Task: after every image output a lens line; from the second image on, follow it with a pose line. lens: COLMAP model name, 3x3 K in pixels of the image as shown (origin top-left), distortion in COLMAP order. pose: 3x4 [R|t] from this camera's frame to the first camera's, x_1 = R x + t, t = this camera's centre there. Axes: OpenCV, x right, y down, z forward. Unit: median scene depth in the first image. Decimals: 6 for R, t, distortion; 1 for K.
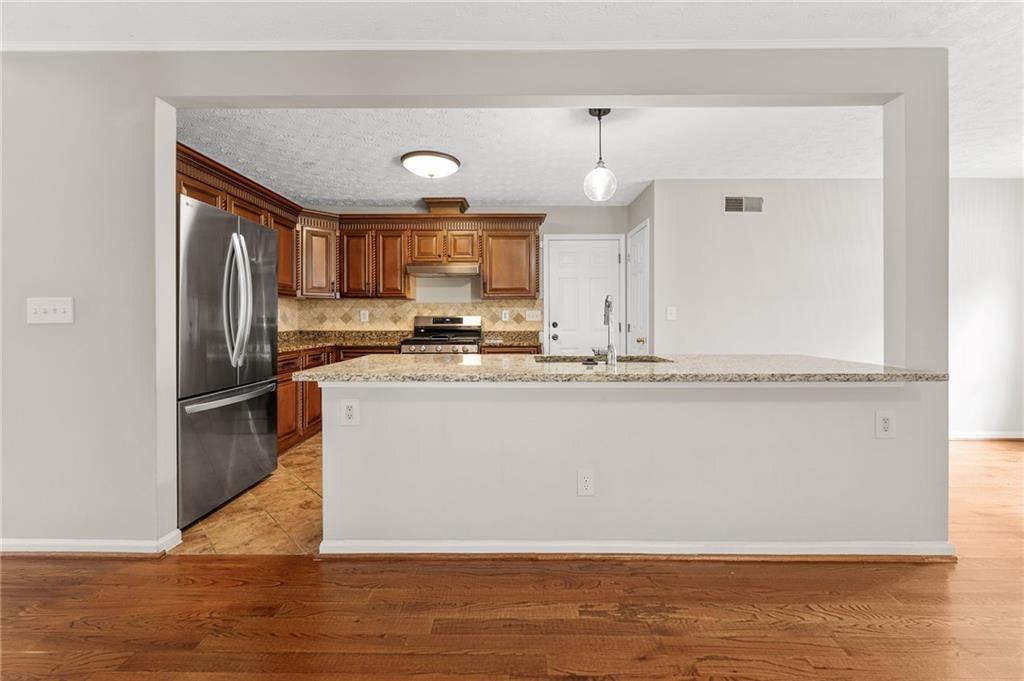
lens RADIAL K [[415.6, 0, 512.9], [0, 415.6, 321.8], [0, 0, 1]] dist [-0.000441, 0.000194]
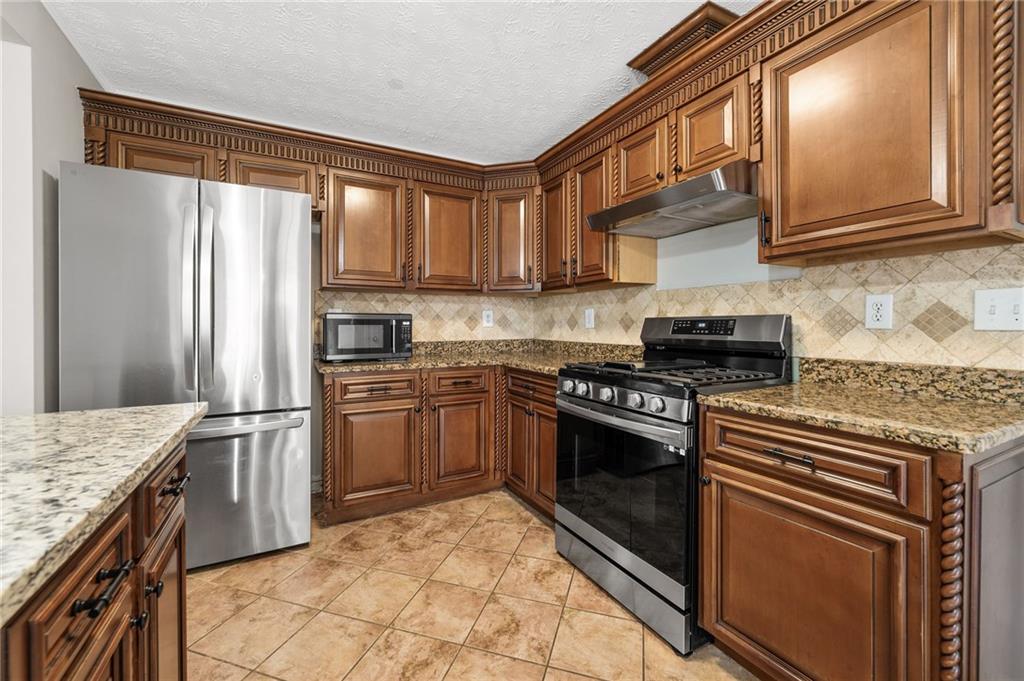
lens RADIAL K [[415.6, 0, 511.4], [0, 415.6, 326.3], [0, 0, 1]] dist [-0.000441, 0.000194]
pose [[0.471518, 0.004278, -0.881846, 0.125253], [-0.003913, 0.999989, 0.002759, -0.004050], [0.881848, 0.002150, 0.471530, 0.622591]]
